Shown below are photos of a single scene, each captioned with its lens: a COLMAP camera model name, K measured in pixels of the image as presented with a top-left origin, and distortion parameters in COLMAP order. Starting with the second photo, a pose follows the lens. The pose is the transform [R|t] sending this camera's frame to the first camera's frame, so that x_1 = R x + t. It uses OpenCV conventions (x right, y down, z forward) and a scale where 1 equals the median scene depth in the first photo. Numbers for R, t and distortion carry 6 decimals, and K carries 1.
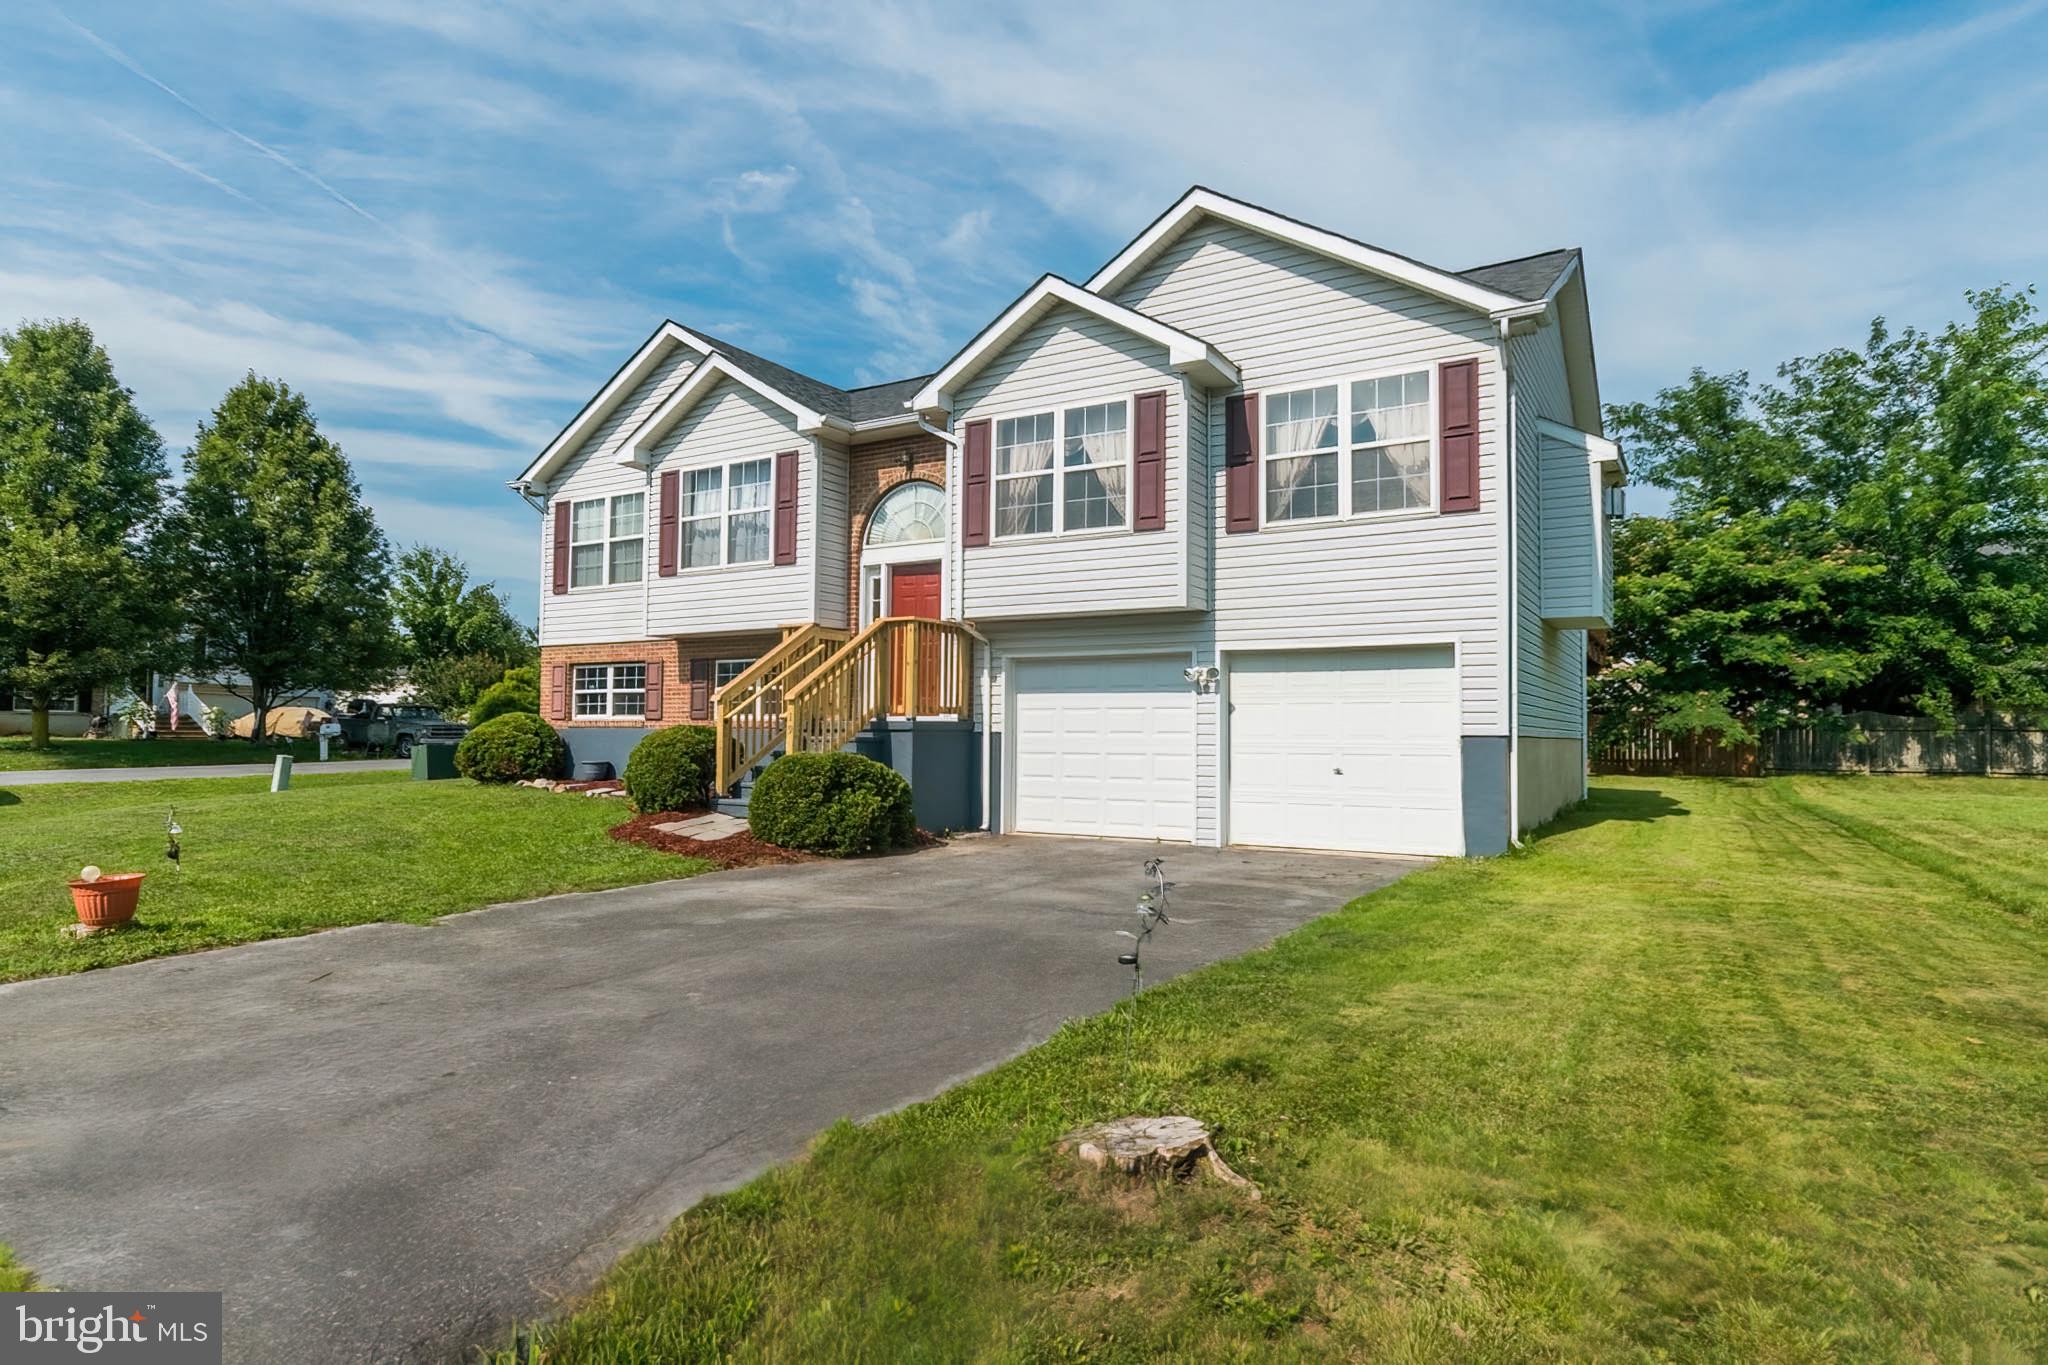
lens RADIAL K [[1136.0, 0, 1025.9], [0, 1136.0, 676.2], [0, 0, 1]] dist [-0.003582, -0.000925]
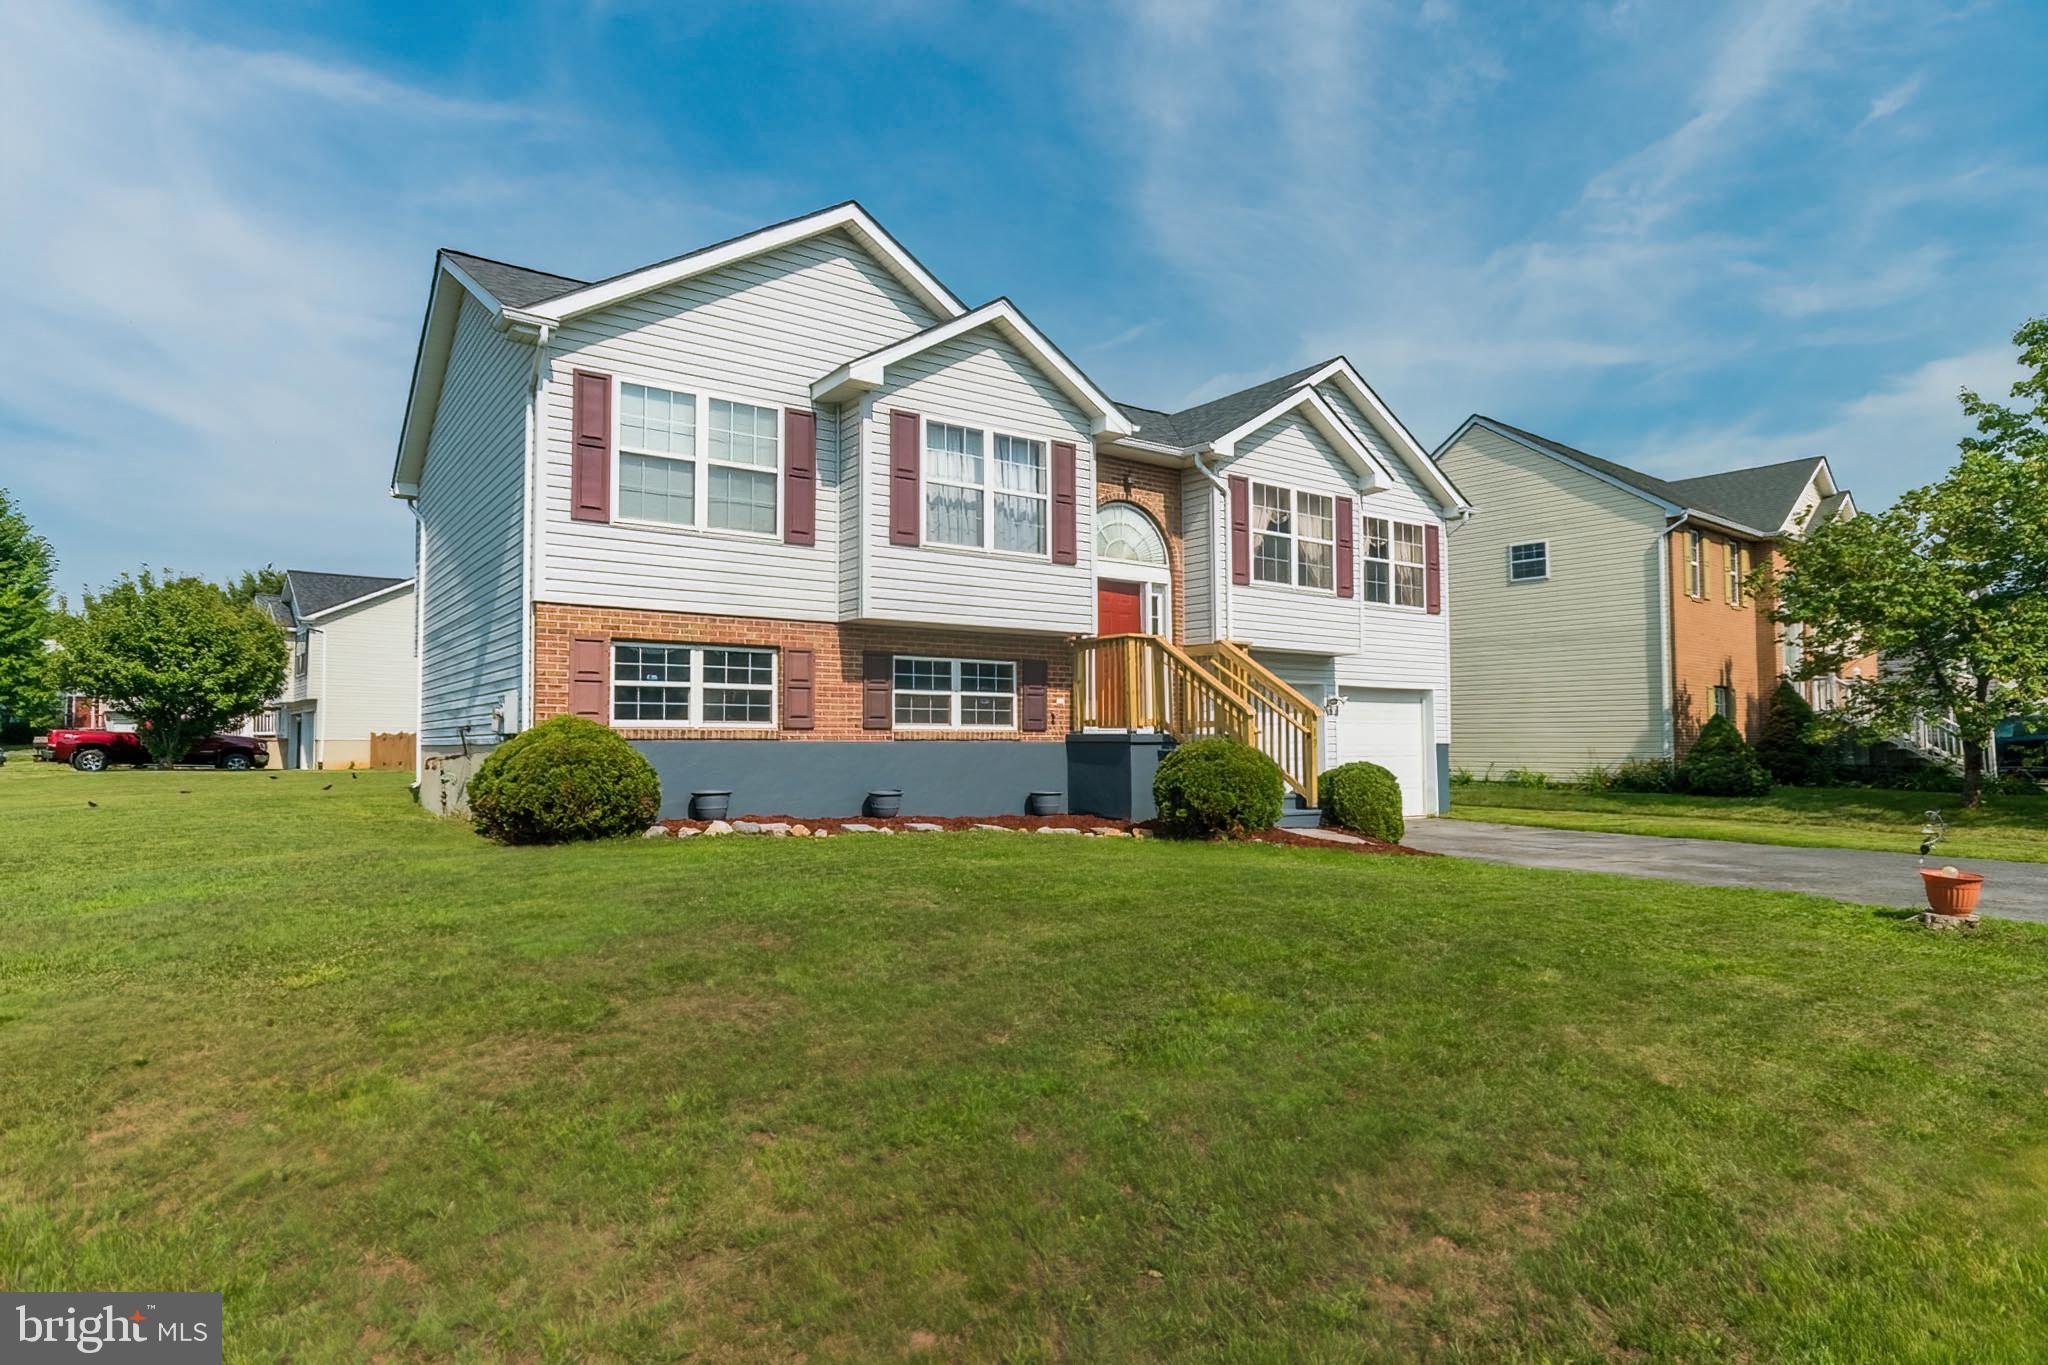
lens RADIAL K [[1136.0, 0, 1027.2], [0, 1136.0, 686.2], [0, 0, 1]] dist [-0.003582, -0.000925]
pose [[0.389790, 0.038244, 0.920109, -0.926876], [-0.044518, 0.998752, -0.022654, 0.020482], [-0.919827, -0.032131, 0.391006, 0.572493]]
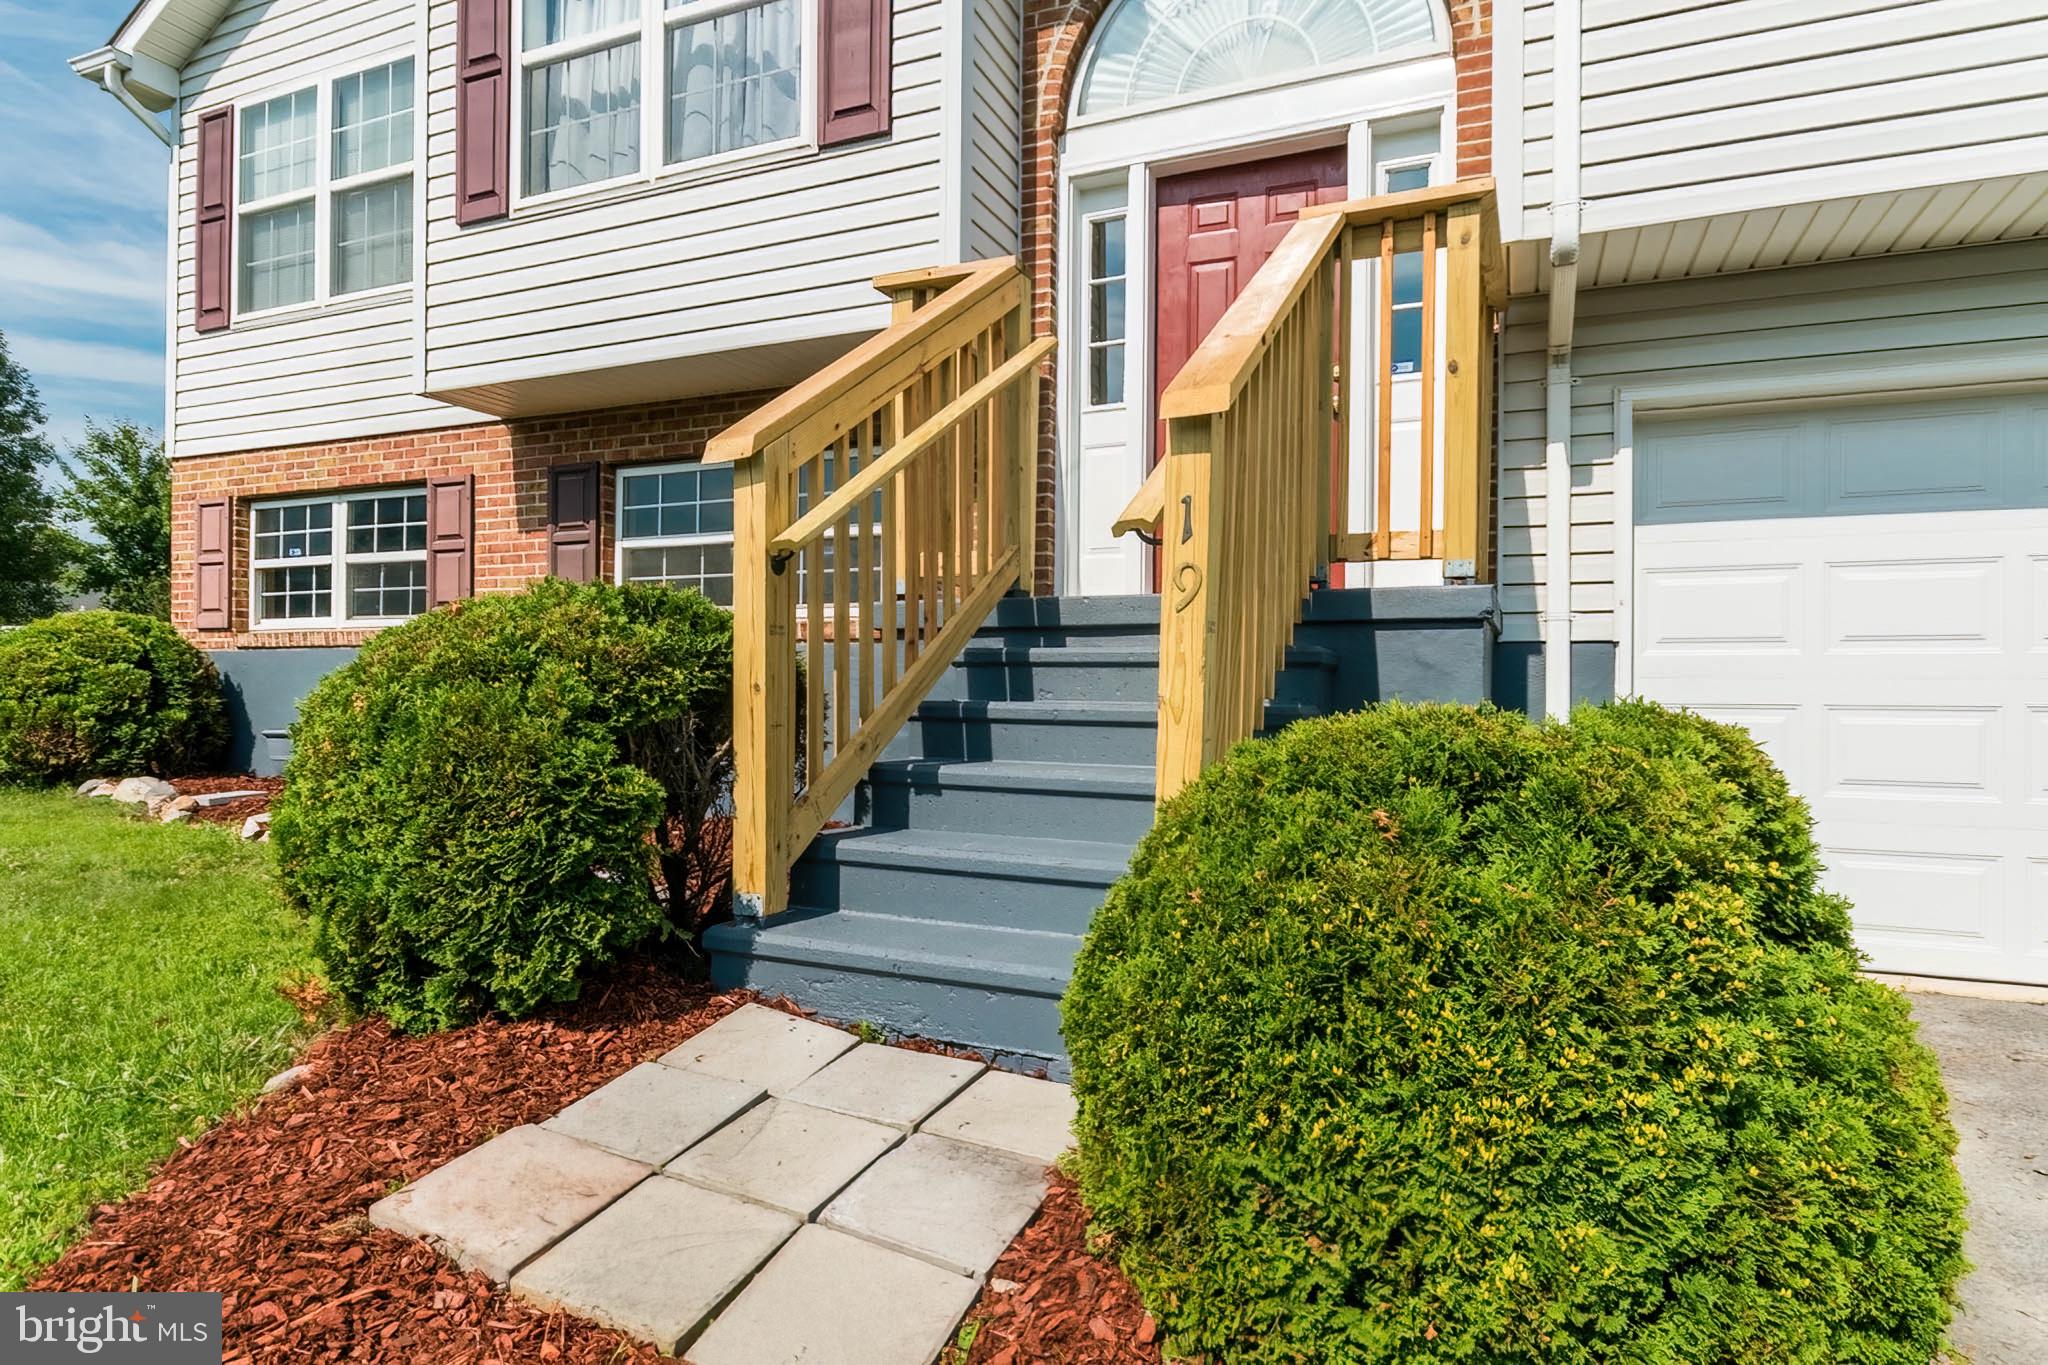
lens RADIAL K [[1136.0, 0, 1028.2], [0, 1136.0, 687.1], [0, 0, 1]] dist [-0.003582, -0.000925]
pose [[0.990306, 0.000541, 0.138904, -0.179307], [-0.007536, 0.998729, 0.049836, 0.037754], [-0.138700, -0.050399, 0.989051, 0.567207]]
